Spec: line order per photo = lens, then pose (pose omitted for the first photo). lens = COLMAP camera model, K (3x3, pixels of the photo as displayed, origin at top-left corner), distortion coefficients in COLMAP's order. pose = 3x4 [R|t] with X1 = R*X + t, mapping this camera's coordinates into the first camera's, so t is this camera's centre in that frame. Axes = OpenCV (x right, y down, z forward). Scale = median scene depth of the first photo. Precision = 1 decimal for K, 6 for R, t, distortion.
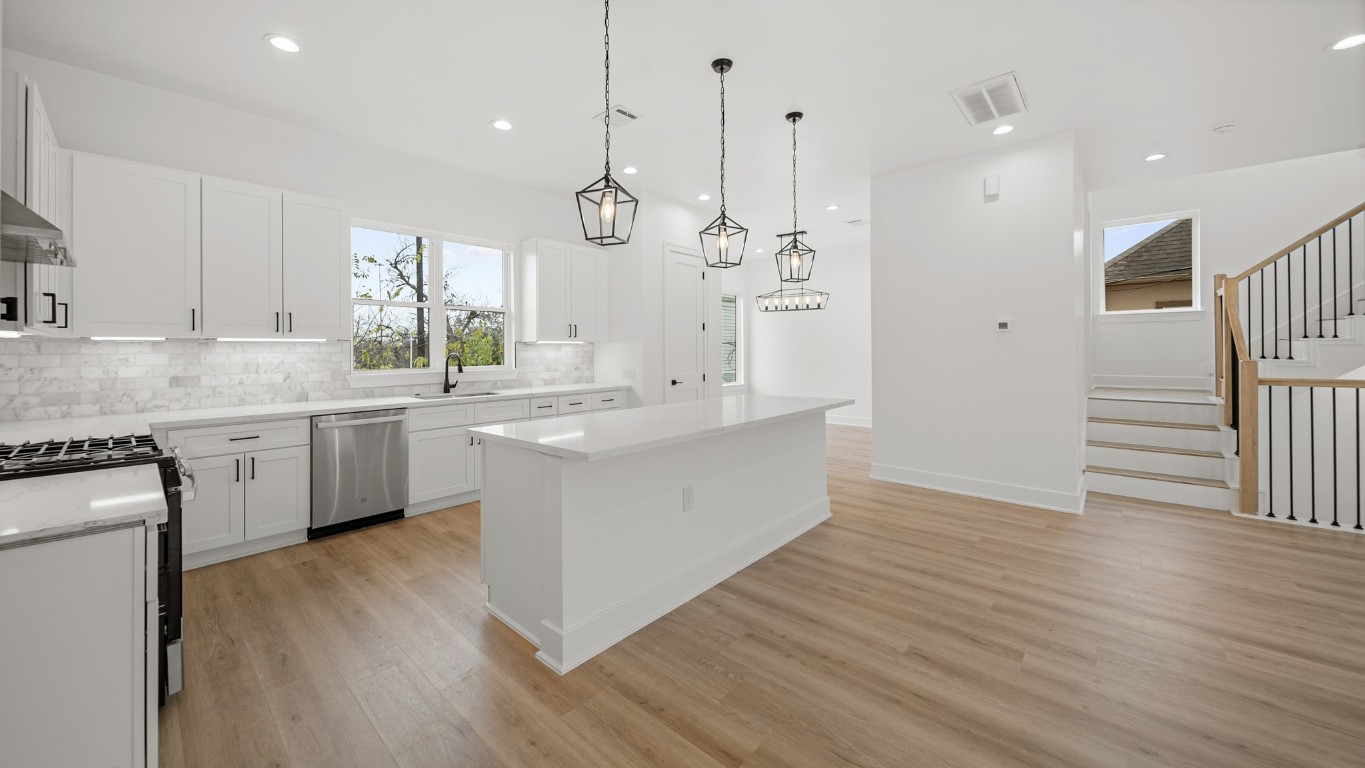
lens RADIAL K [[490.7, 0, 668.0], [0, 490.7, 351.3], [0, 0, 1]] dist [-0.001639, -0.000389]
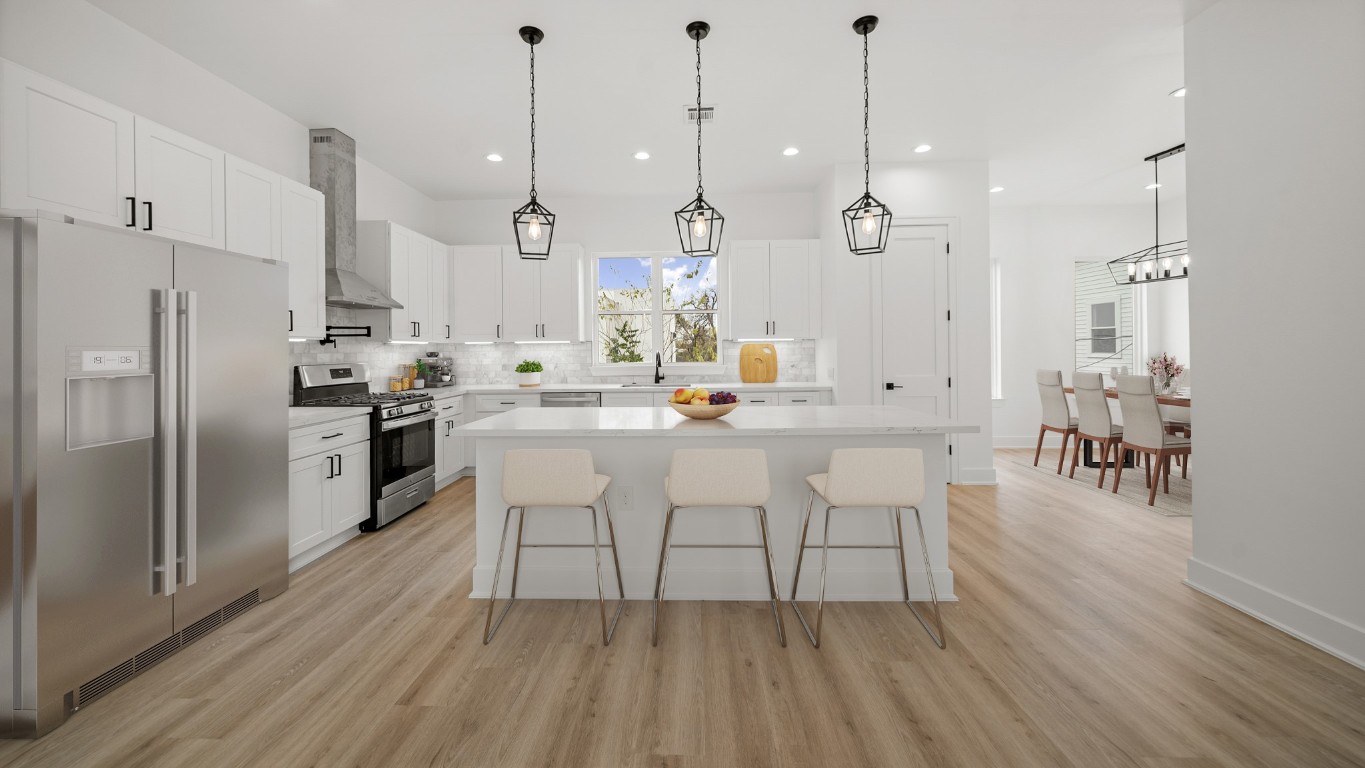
lens RADIAL K [[490.7, 0, 683.1], [0, 490.7, 349.1], [0, 0, 1]] dist [-0.001639, -0.000389]
pose [[0.649930, -0.001061, -0.759994, 0.725878], [0.004717, 0.999985, 0.002638, -0.003991], [0.759980, -0.005300, 0.649925, 0.369038]]
